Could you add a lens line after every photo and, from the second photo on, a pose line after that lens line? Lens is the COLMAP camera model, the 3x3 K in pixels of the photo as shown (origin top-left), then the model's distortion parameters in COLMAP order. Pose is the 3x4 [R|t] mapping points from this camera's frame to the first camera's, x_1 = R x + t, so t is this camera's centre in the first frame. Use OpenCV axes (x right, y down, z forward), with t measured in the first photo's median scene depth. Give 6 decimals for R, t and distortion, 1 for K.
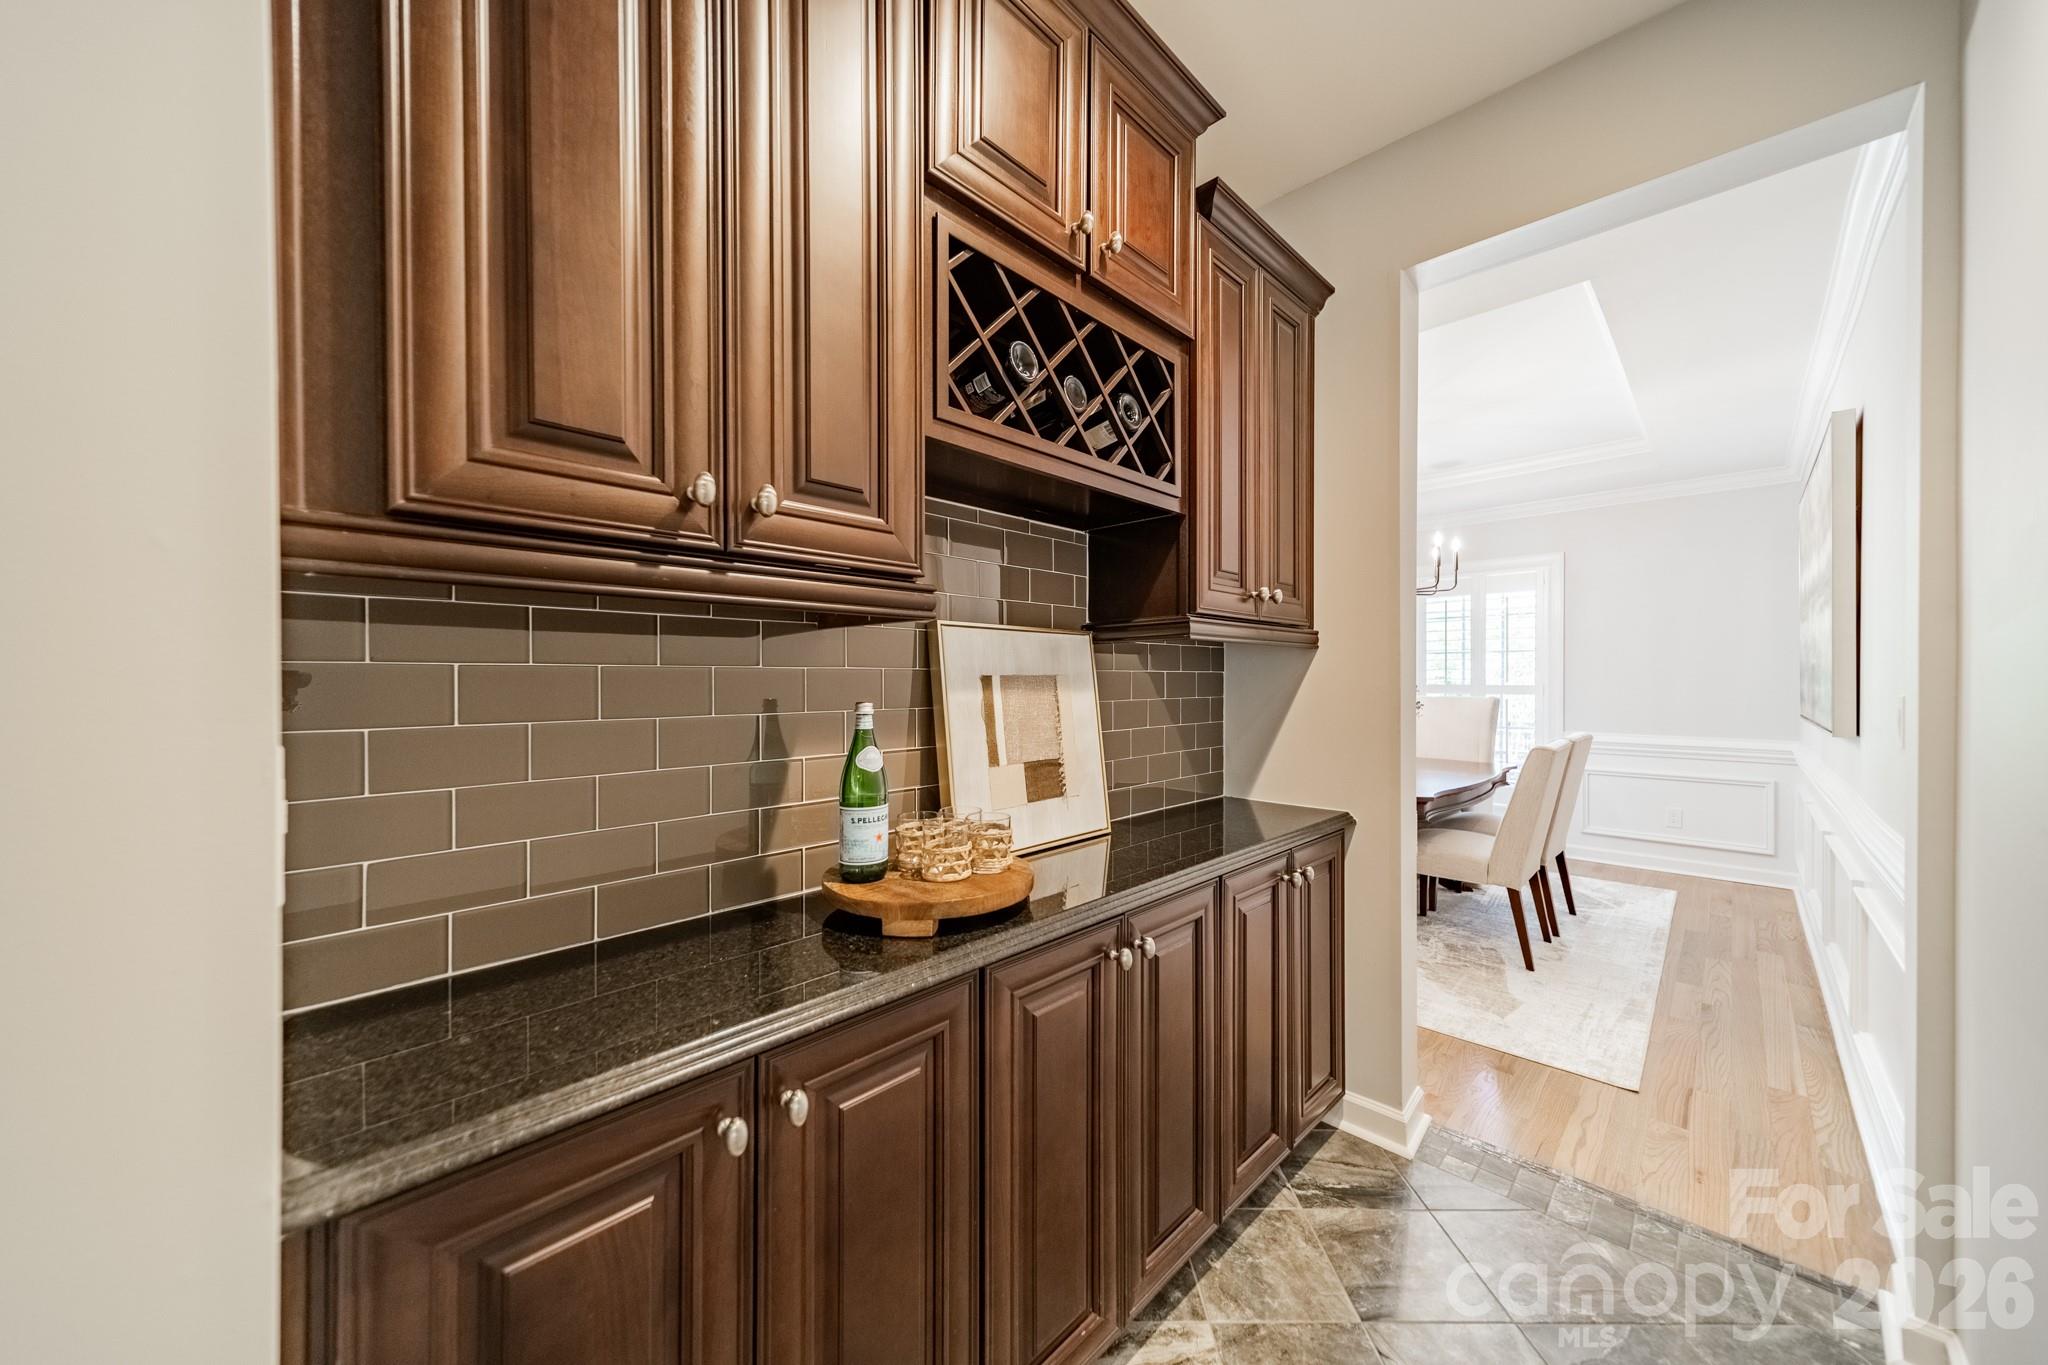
lens RADIAL K [[718.9, 0, 1016.1], [0, 718.9, 682.0], [0, 0, 1]] dist [0.009875, -0.000137]
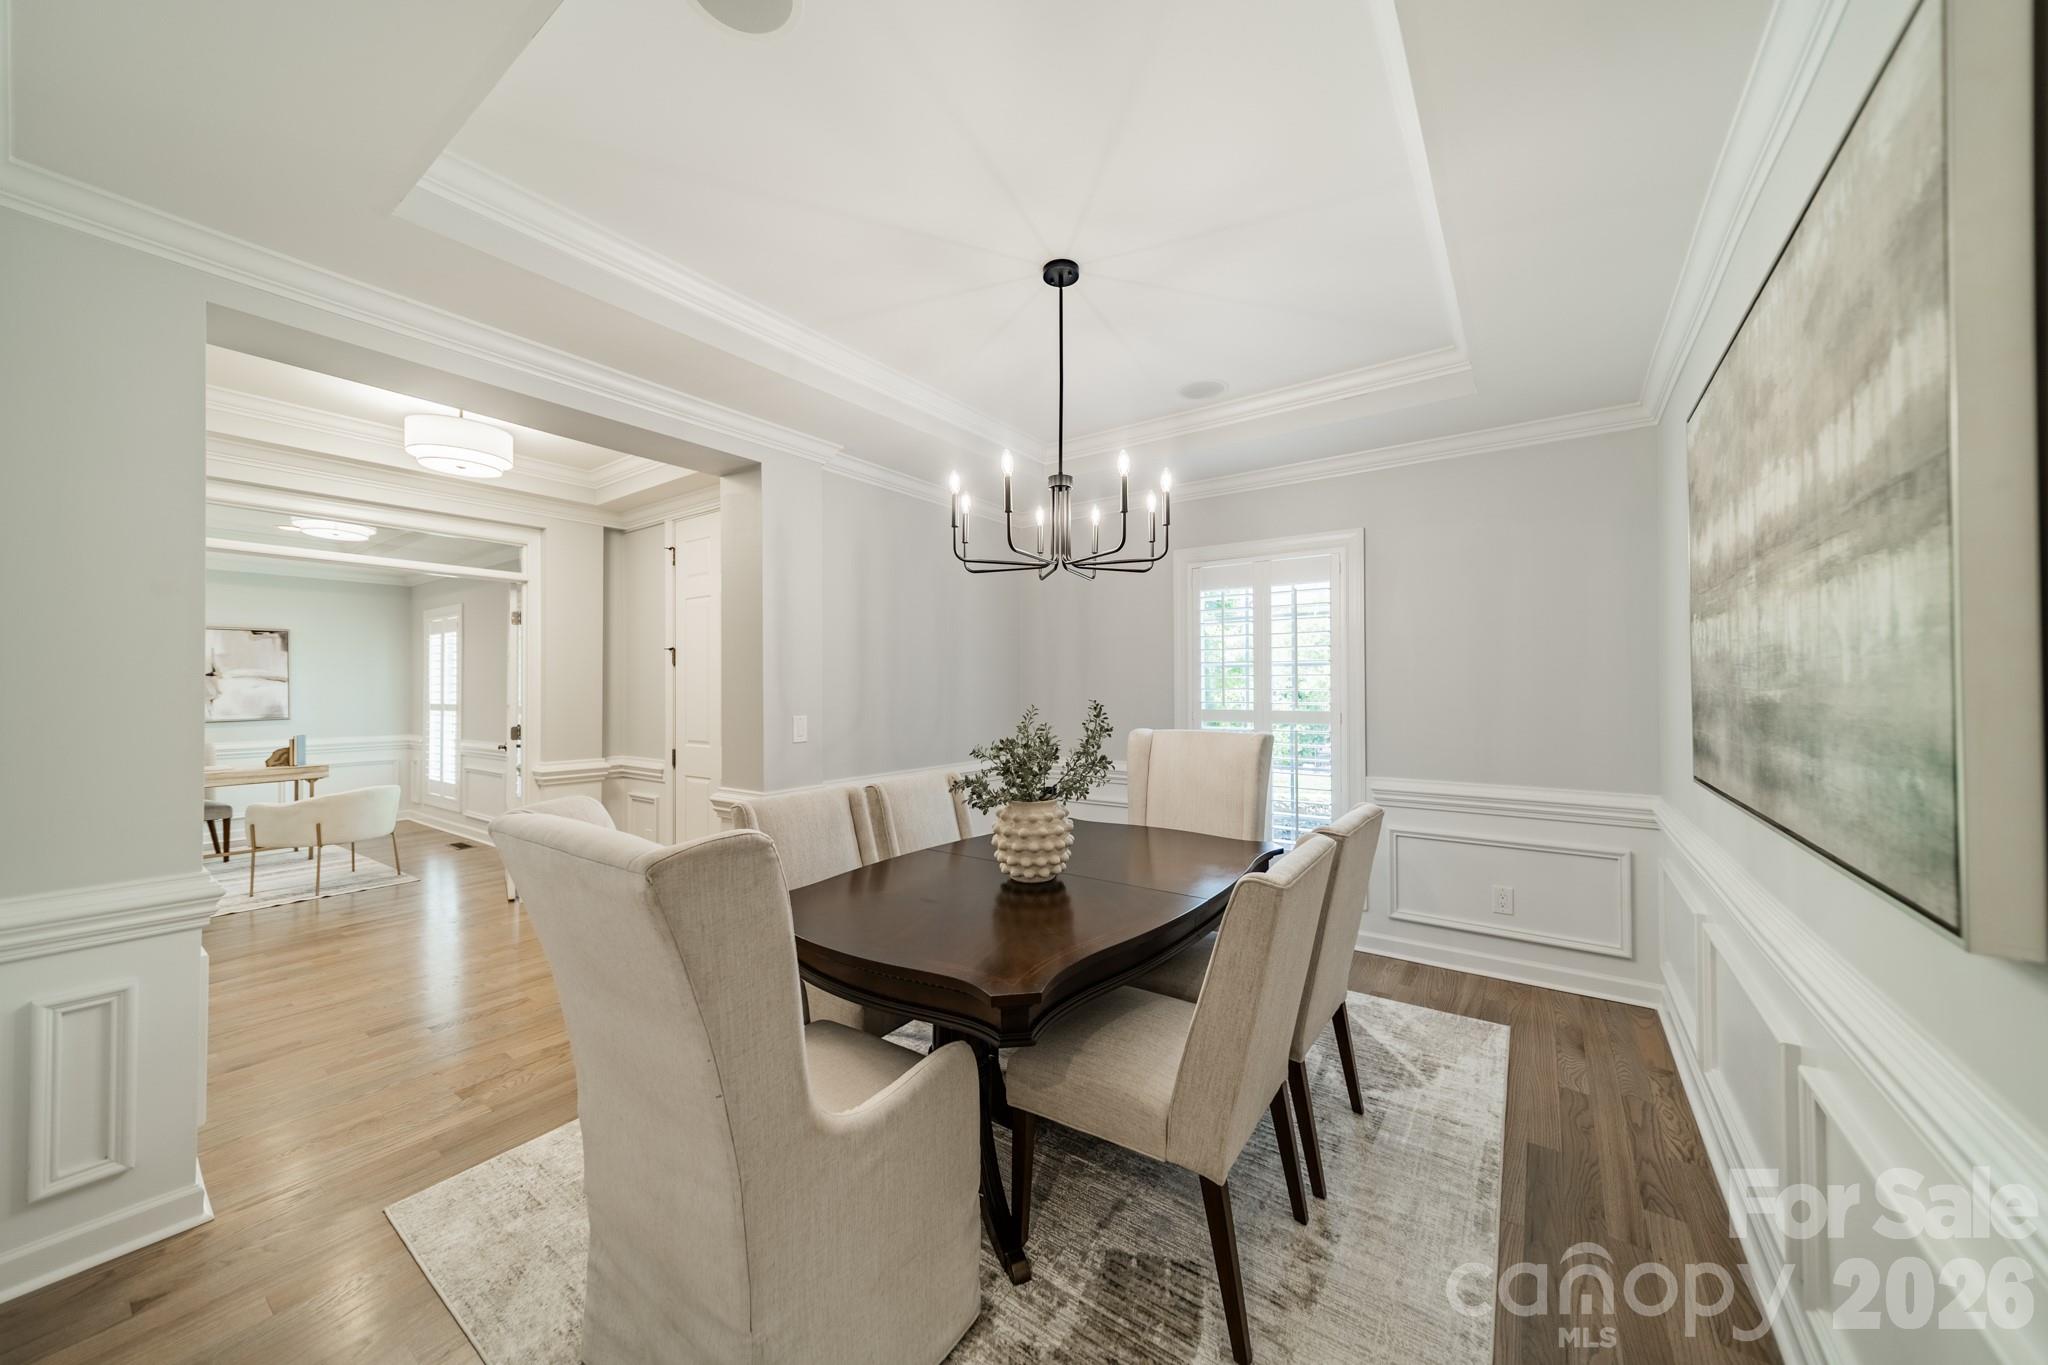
lens RADIAL K [[718.9, 0, 1018.0], [0, 718.9, 683.9], [0, 0, 1]] dist [0.009875, -0.000137]
pose [[0.987936, 0.000537, 0.154864, 0.353178], [0.001364, 0.999925, -0.012169, -0.017301], [-0.154859, 0.012233, 0.987861, 0.399890]]
